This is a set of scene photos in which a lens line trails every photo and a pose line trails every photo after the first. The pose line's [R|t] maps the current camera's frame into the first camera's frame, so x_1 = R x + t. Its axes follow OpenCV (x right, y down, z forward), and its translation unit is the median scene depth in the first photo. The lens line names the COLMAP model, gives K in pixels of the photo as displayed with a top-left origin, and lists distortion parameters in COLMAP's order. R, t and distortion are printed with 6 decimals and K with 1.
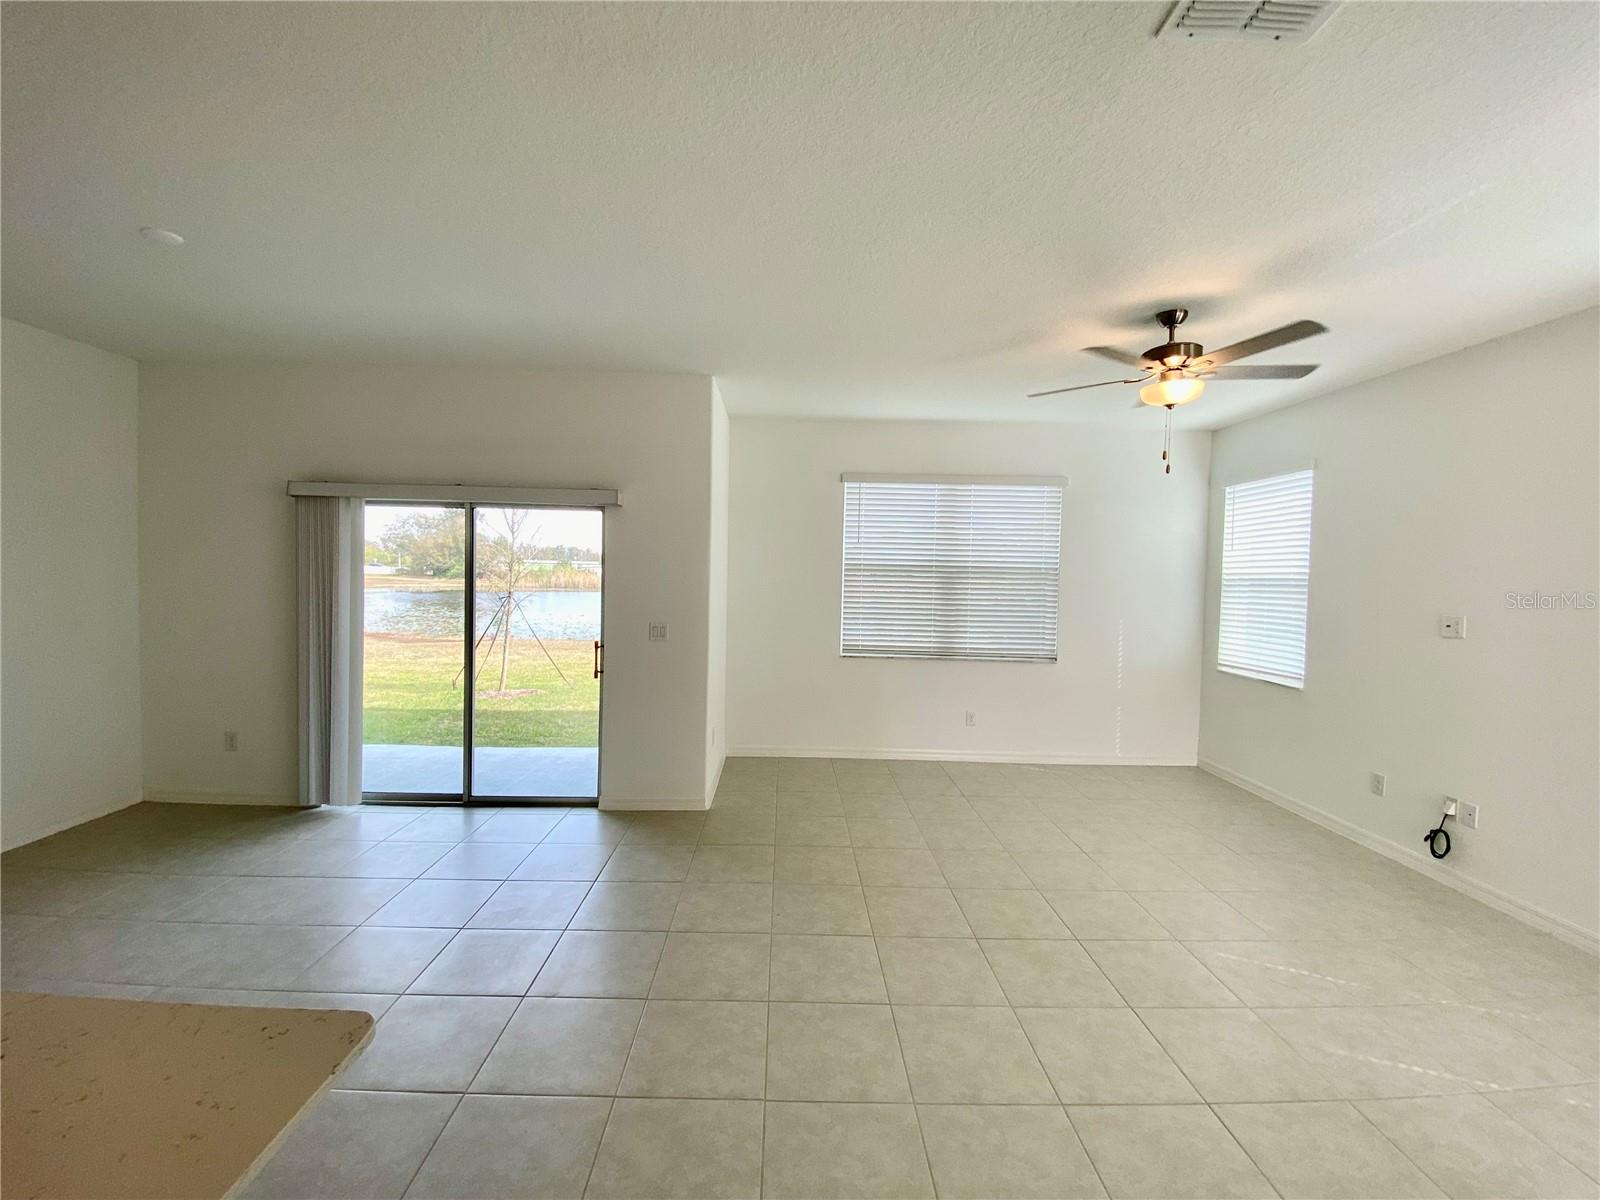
lens RADIAL K [[641.6, 0, 809.7], [0, 641.6, 555.8], [0, 0, 1]] dist [0.029696, -0.027272]
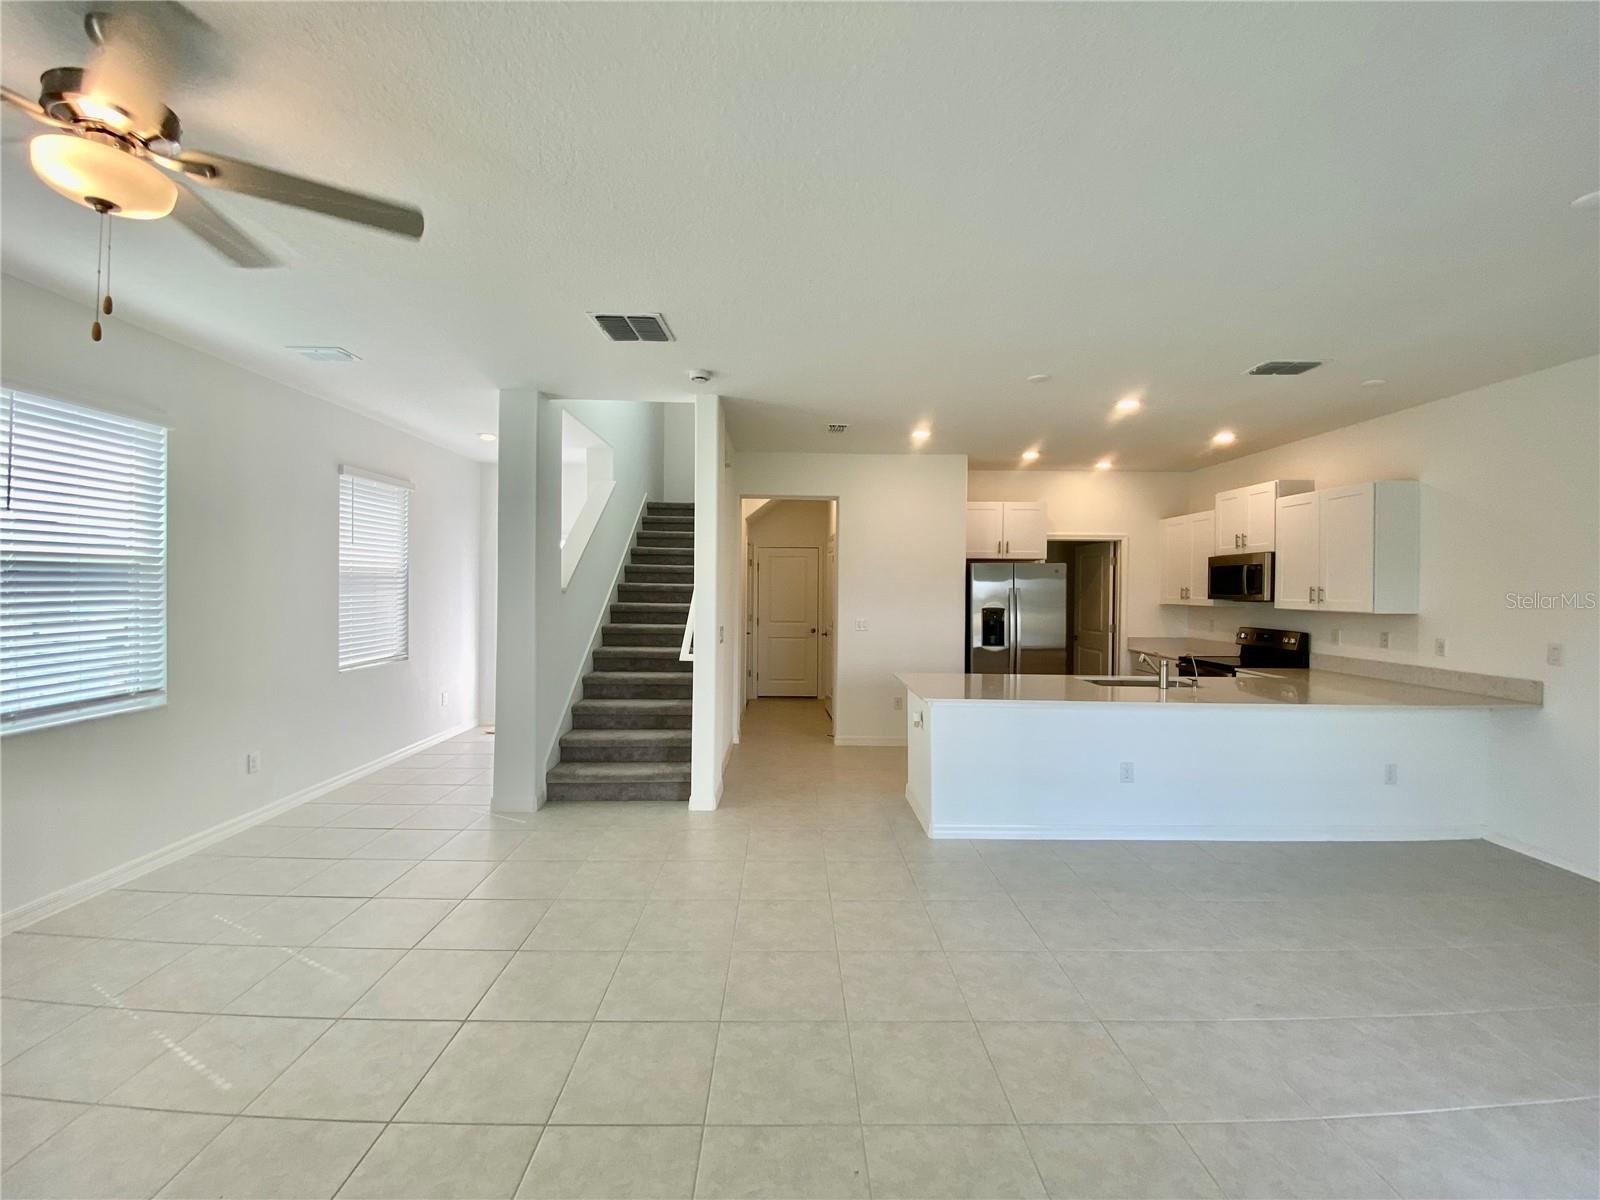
lens RADIAL K [[651.7, 0, 800.0], [0, 651.7, 600.0], [0, 0, 1]] dist [0.017886, -0.015649]
pose [[-0.999352, -0.030591, 0.018992, 0.004319], [-0.030587, 0.999532, 0.000523, 0.034991], [-0.018999, -0.000058, -0.999819, 1.094782]]
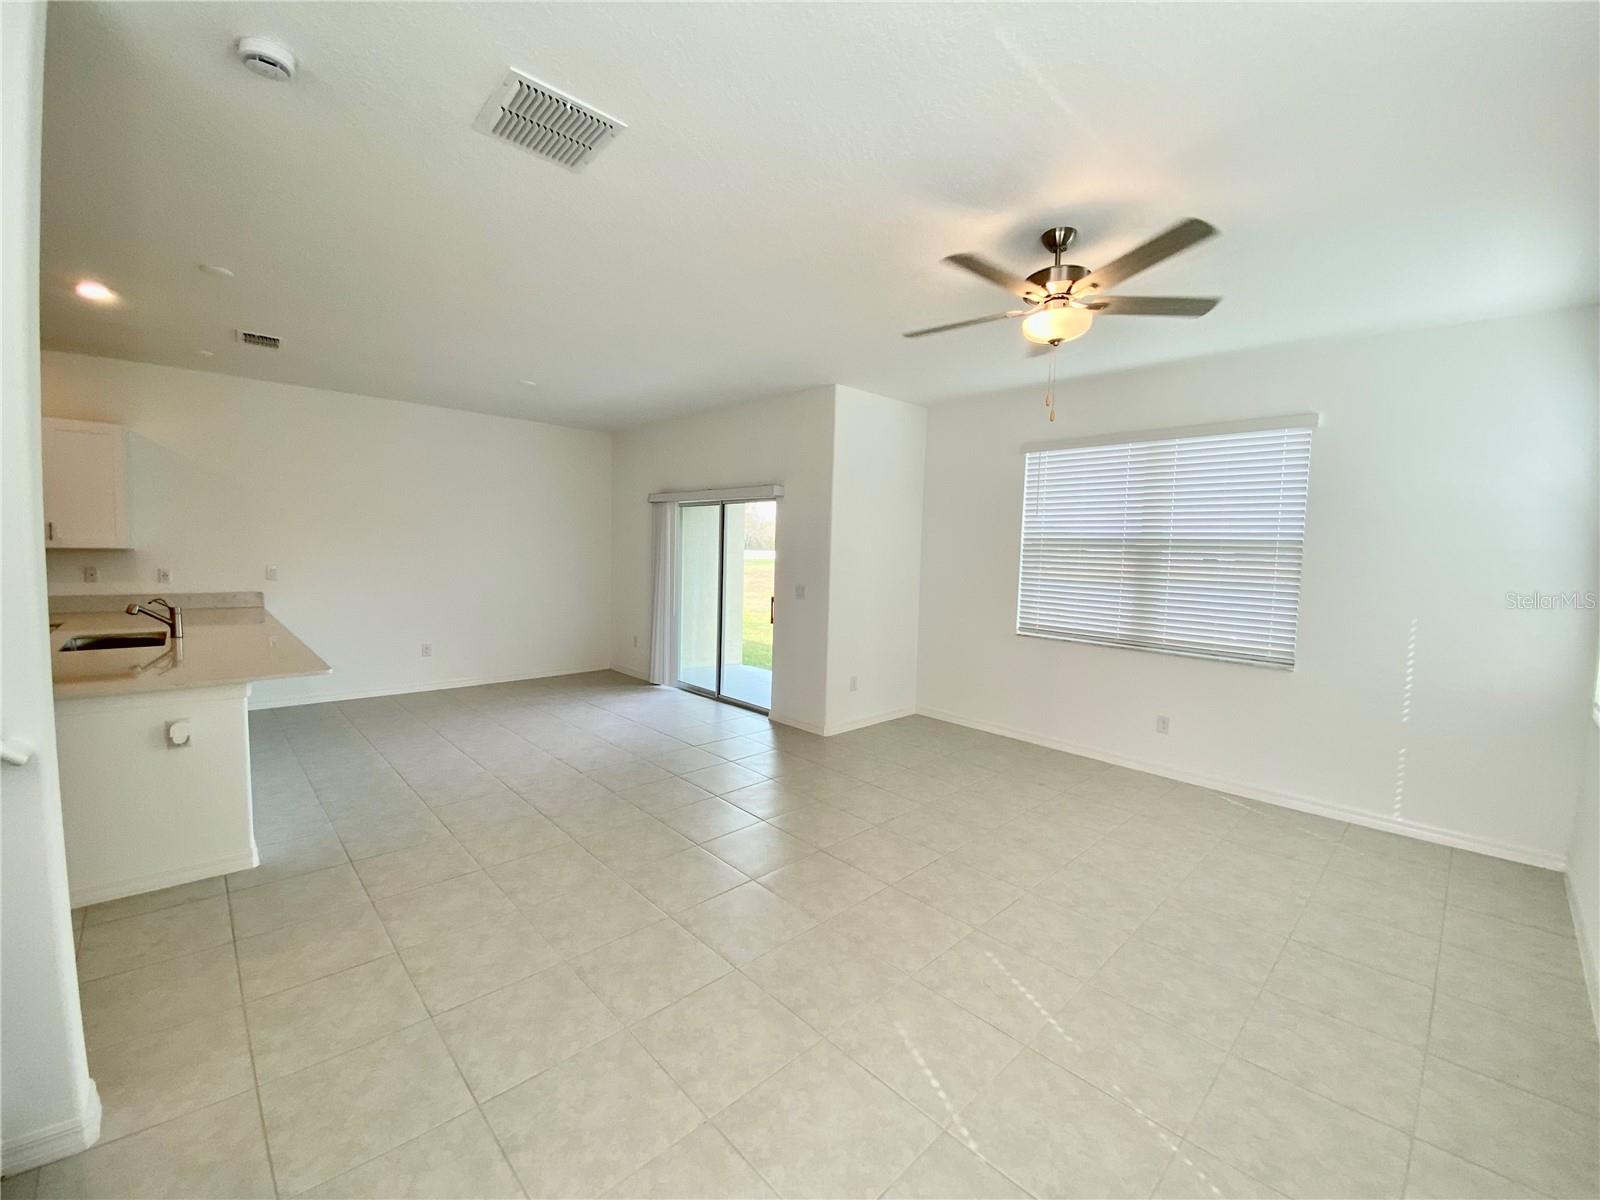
lens RADIAL K [[661.4, 0, 807.5], [0, 661.4, 543.7], [0, 0, 1]] dist [0.029609, -0.025196]
pose [[0.673812, -0.007550, -0.738864, 0.746483], [0.005184, 0.999971, -0.005491, 0.031481], [0.738885, -0.000130, 0.673832, 0.116654]]
